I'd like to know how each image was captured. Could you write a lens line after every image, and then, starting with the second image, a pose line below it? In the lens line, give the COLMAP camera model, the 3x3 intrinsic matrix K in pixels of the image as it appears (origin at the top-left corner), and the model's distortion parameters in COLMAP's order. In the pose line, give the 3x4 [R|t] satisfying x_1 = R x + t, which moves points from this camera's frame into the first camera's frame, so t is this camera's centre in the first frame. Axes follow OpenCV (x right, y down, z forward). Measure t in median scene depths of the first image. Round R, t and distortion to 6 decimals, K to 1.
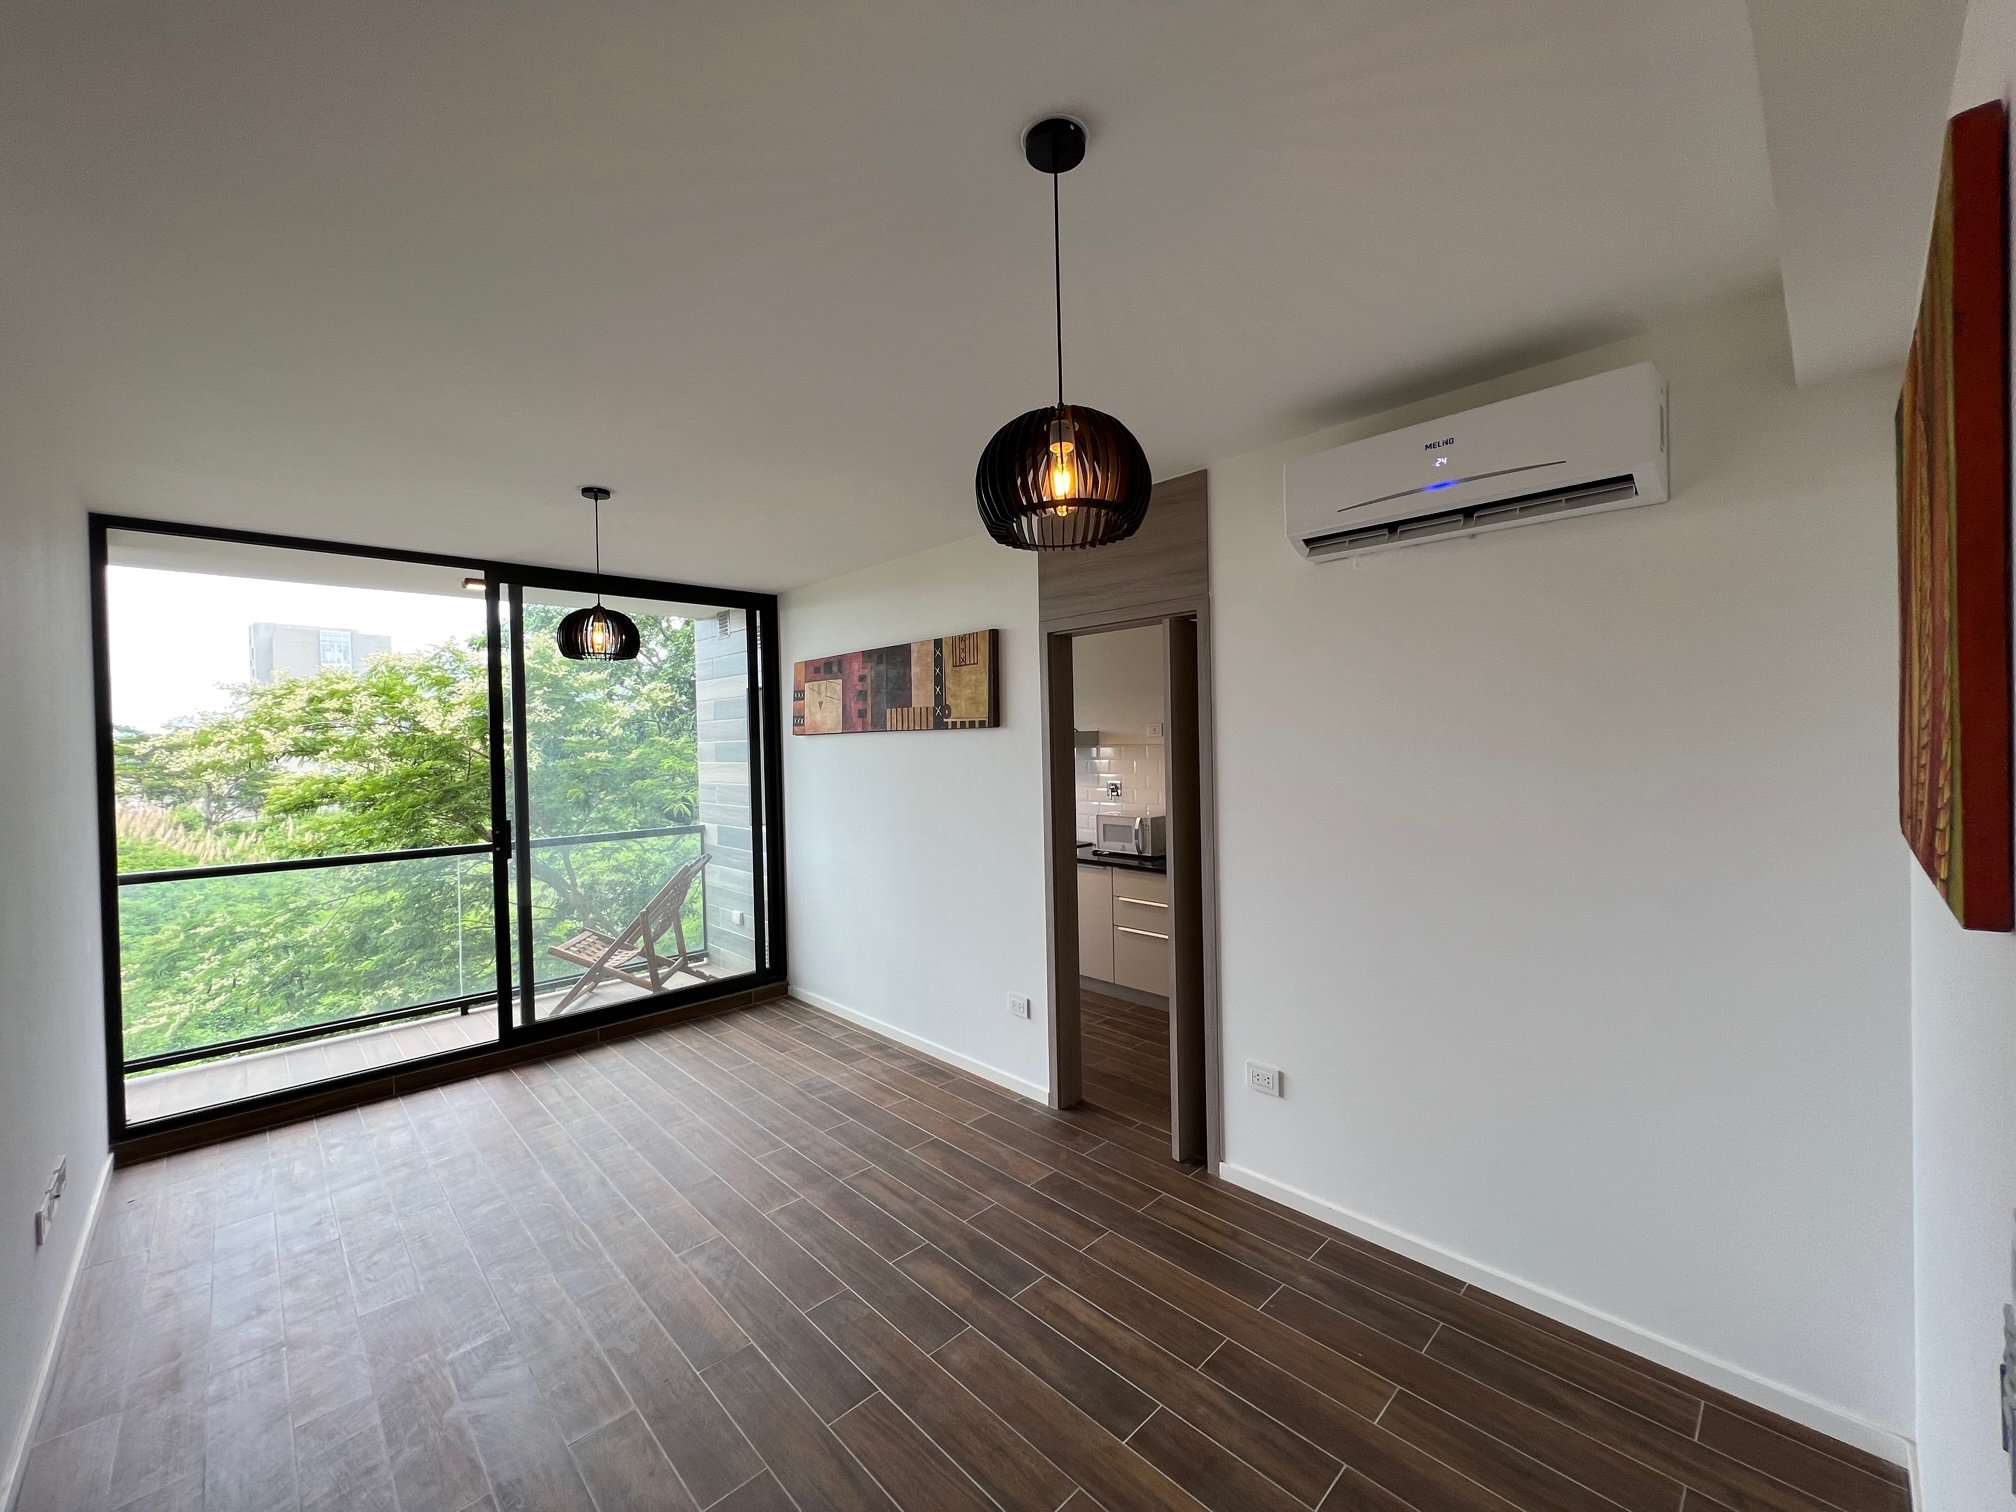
lens RADIAL K [[805.8, 0, 1011.3], [0, 805.8, 754.3], [0, 0, 1]] dist [-0.001922, 0.000122]
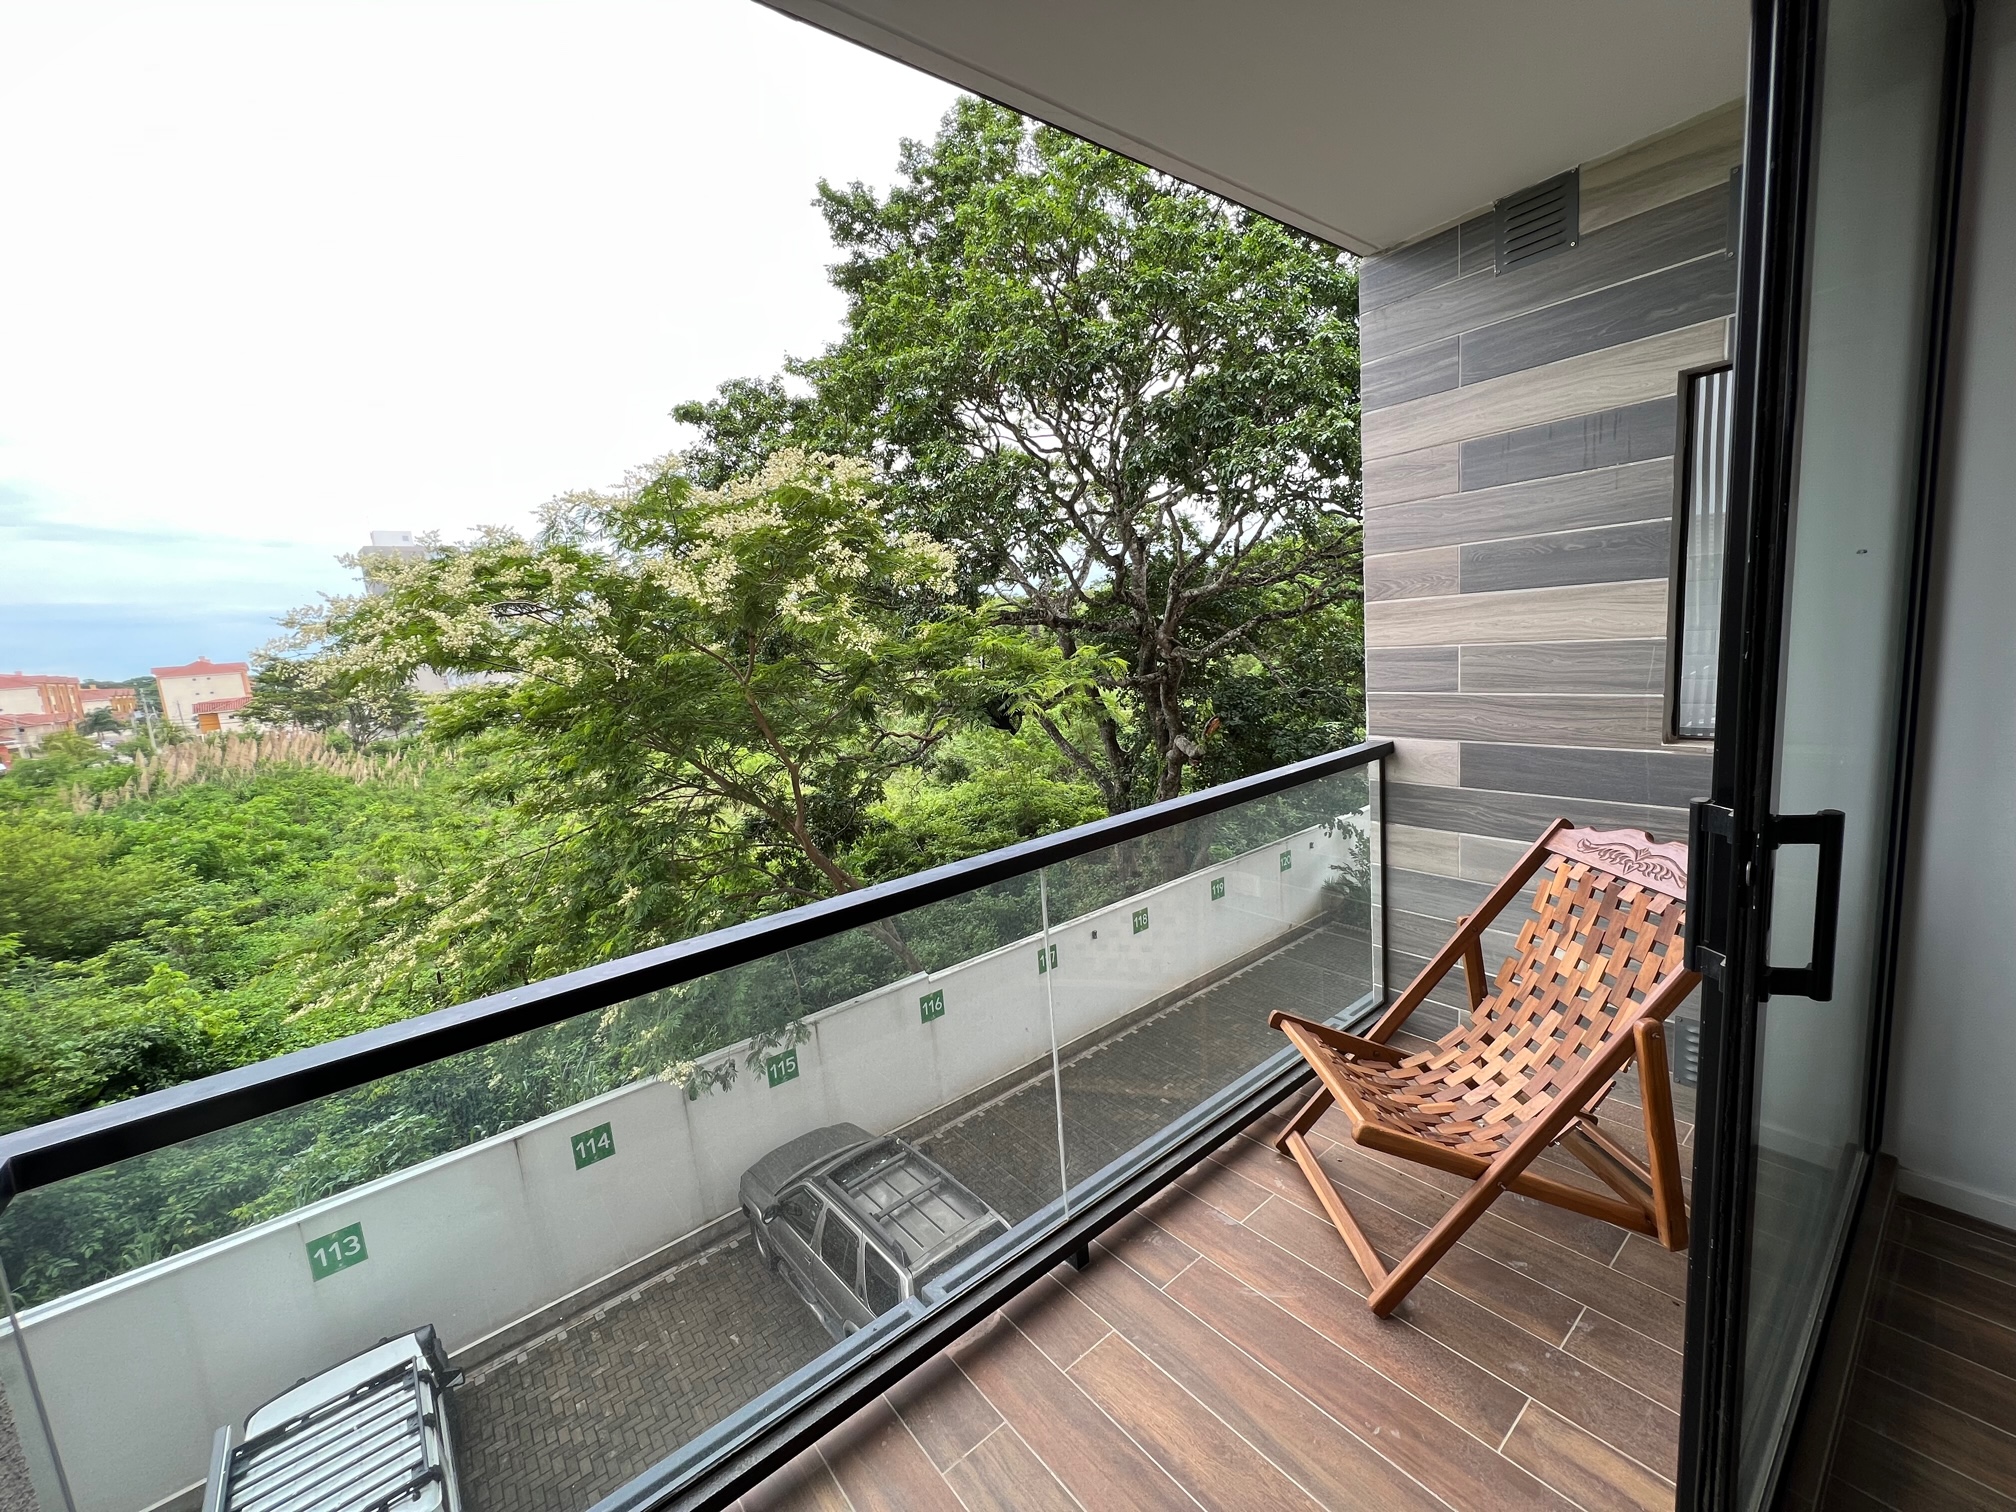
lens RADIAL K [[805.8, 0, 1005.6], [0, 805.8, 756.1], [0, 0, 1]] dist [-0.001922, 0.000122]
pose [[0.993395, -0.046498, -0.104899, -0.266244], [0.061508, 0.987558, 0.144729, 0.008271], [0.096864, -0.150225, 0.983895, 0.260617]]
